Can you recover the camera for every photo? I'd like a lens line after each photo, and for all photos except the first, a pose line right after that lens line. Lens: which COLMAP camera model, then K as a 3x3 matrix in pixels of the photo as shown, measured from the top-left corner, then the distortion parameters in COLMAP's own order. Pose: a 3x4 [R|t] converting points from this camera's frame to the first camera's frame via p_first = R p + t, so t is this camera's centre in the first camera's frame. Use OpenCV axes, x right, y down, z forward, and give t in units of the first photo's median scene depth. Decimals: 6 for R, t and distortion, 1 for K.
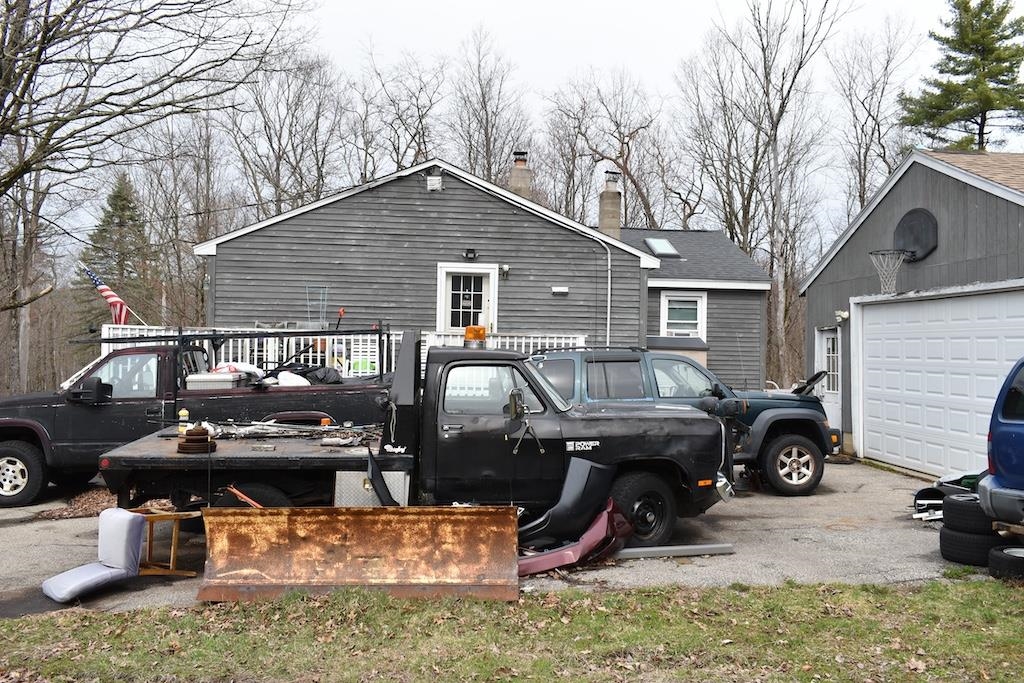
lens RADIAL K [[927.0, 0, 516.9], [0, 927.0, 338.9], [0, 0, 1]] dist [-0.022661, 0.000000]
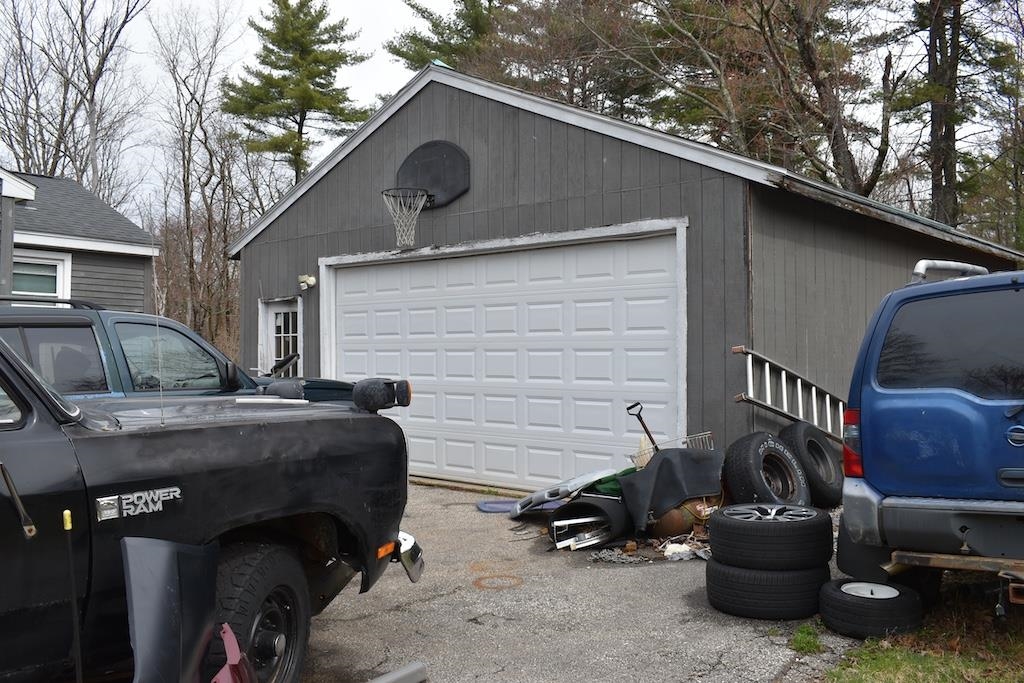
lens RADIAL K [[927.0, 0, 509.9], [0, 927.0, 349.2], [0, 0, 1]] dist [-0.022661, 0.000000]
pose [[0.734650, -0.002566, 0.678441, -0.038196], [-0.001783, 0.999982, 0.005712, 0.022683], [-0.678444, -0.005405, 0.734632, 0.288119]]
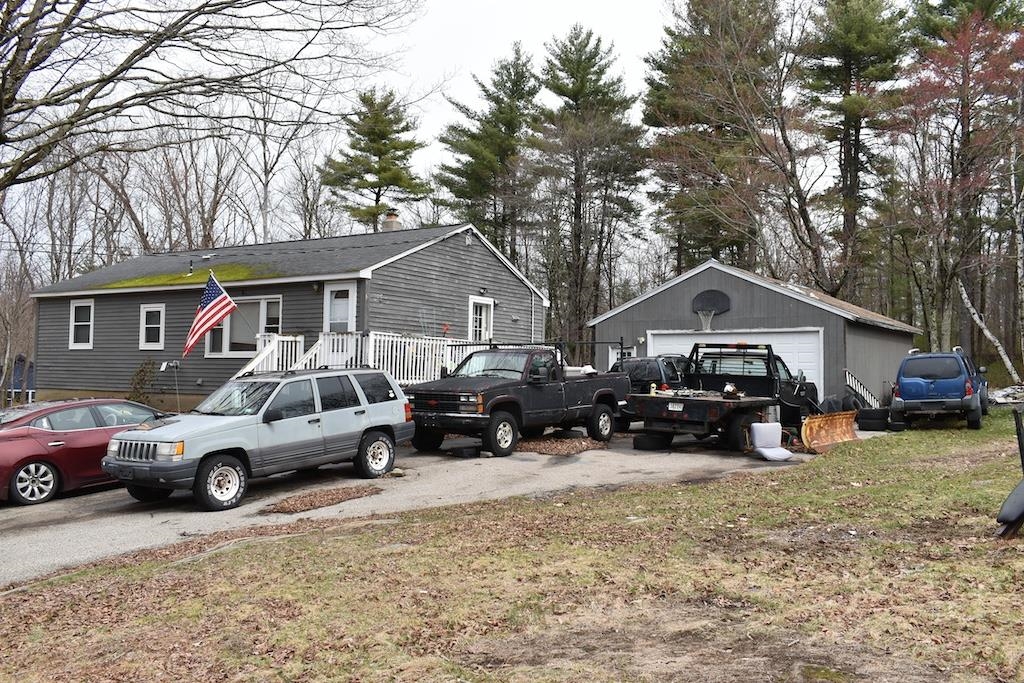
lens RADIAL K [[927.0, 0, 513.5], [0, 927.0, 339.3], [0, 0, 1]] dist [-0.022661, 0.000000]
pose [[0.641543, 0.029822, 0.766507, -1.079040], [-0.013445, 0.999528, -0.027636, 0.024581], [-0.766969, 0.007424, 0.641641, 0.012798]]
